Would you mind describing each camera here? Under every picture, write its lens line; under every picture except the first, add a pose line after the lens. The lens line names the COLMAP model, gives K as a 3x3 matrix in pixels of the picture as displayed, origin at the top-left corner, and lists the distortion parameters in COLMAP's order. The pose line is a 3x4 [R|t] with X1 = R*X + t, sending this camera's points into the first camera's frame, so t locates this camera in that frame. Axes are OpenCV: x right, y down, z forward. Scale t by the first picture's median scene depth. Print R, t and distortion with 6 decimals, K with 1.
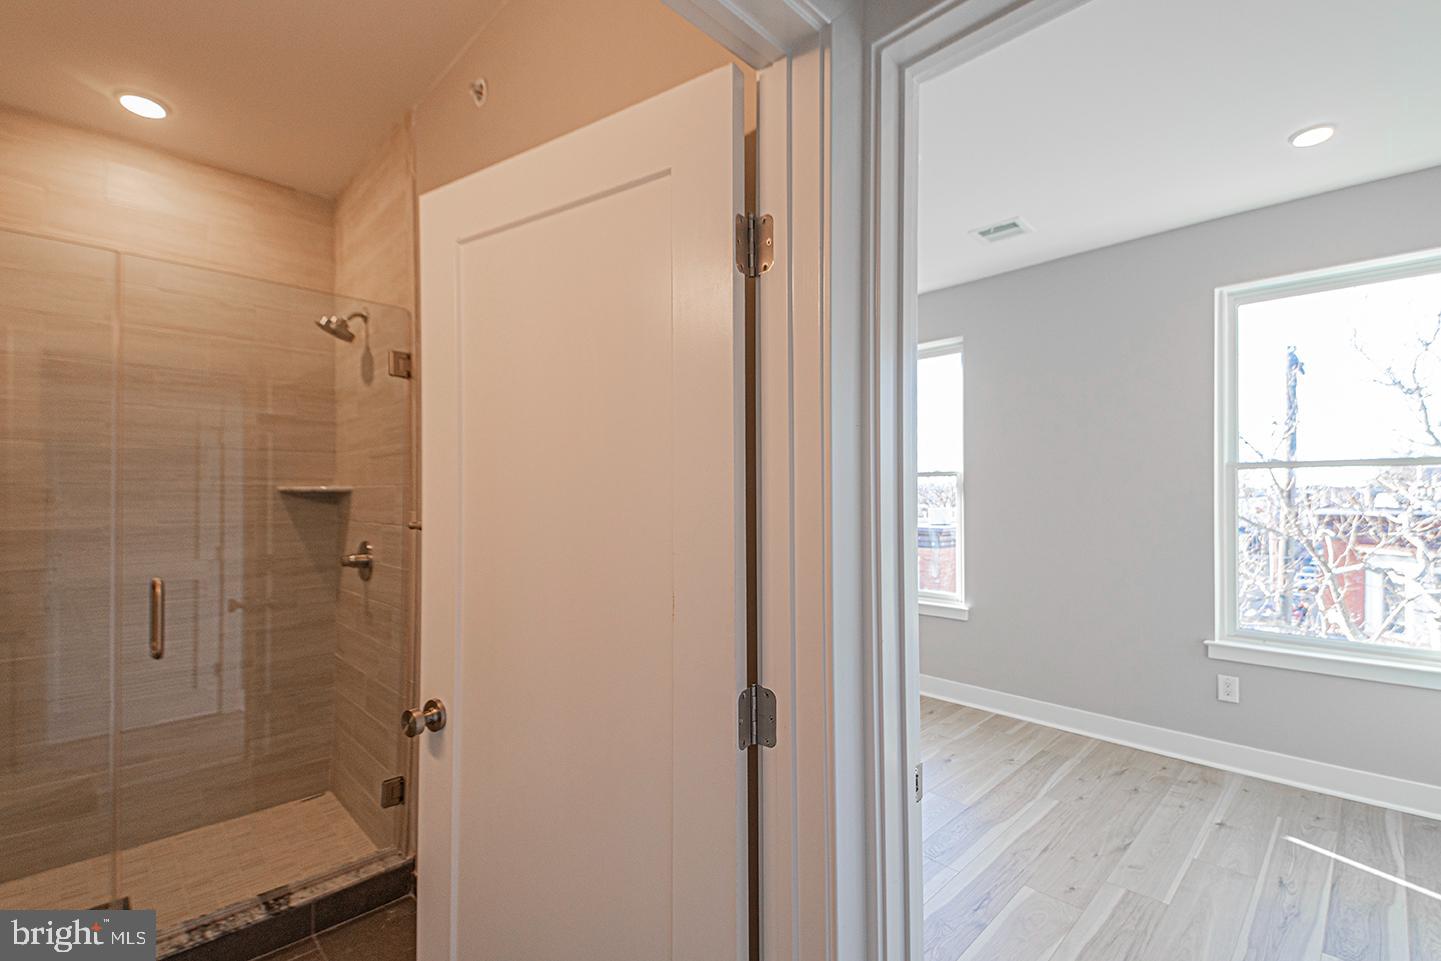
lens RADIAL K [[637.6, 0, 722.7], [0, 637.6, 491.5], [0, 0, 1]] dist [0.016567, -0.004855]
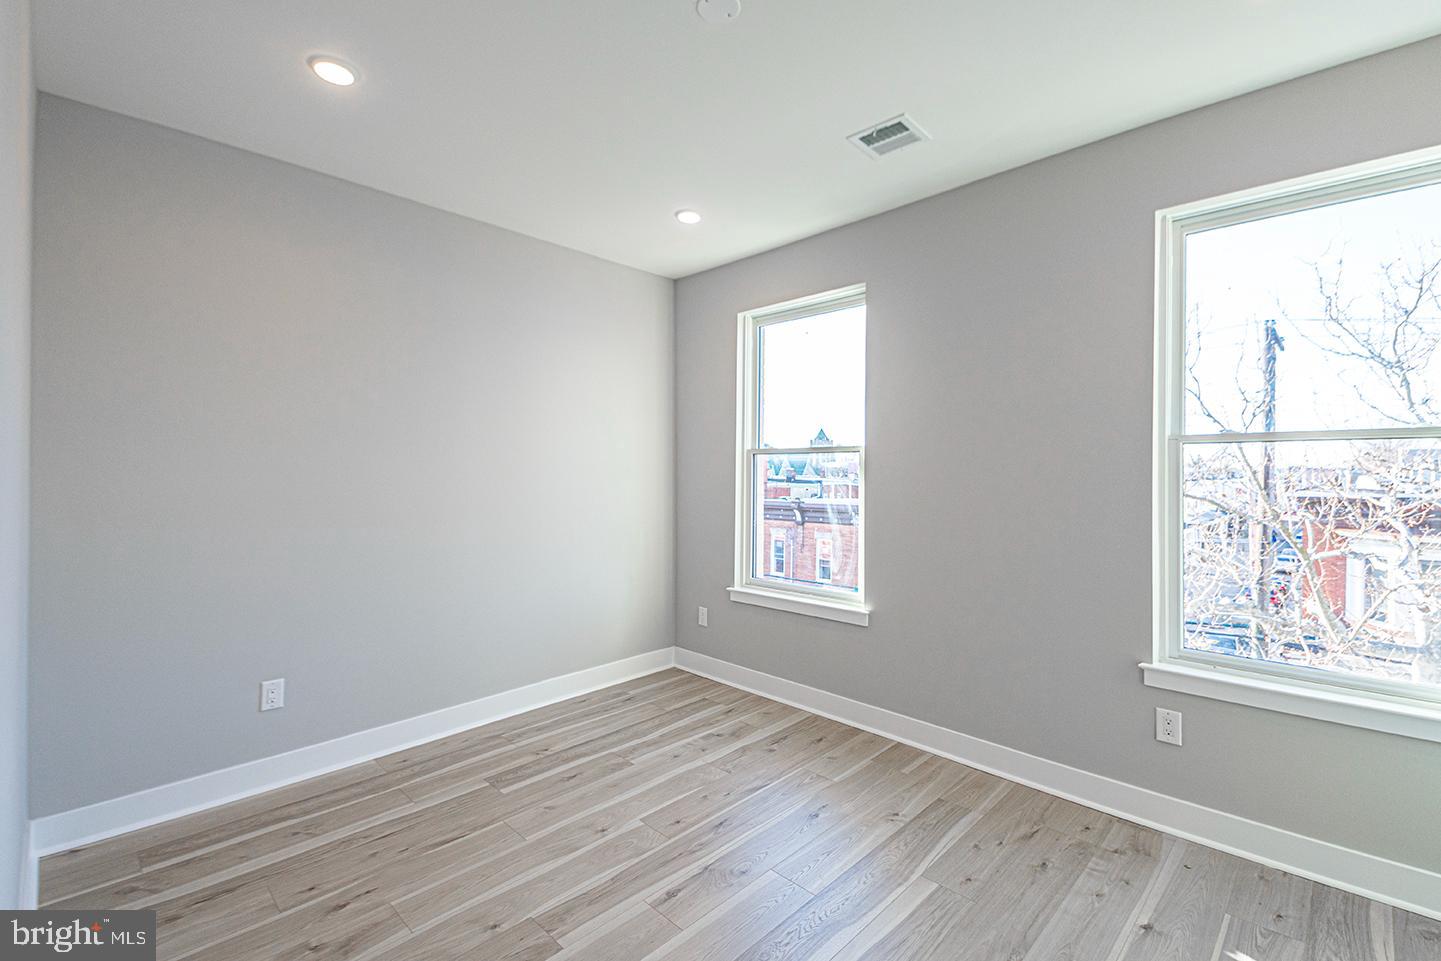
lens RADIAL K [[637.6, 0, 715.4], [0, 637.6, 469.9], [0, 0, 1]] dist [0.016567, -0.004855]
pose [[0.999945, 0.005261, 0.009096, 0.214274], [-0.005260, 0.999986, -0.000109, 0.000581], [-0.009097, 0.000061, 0.999959, 0.214113]]
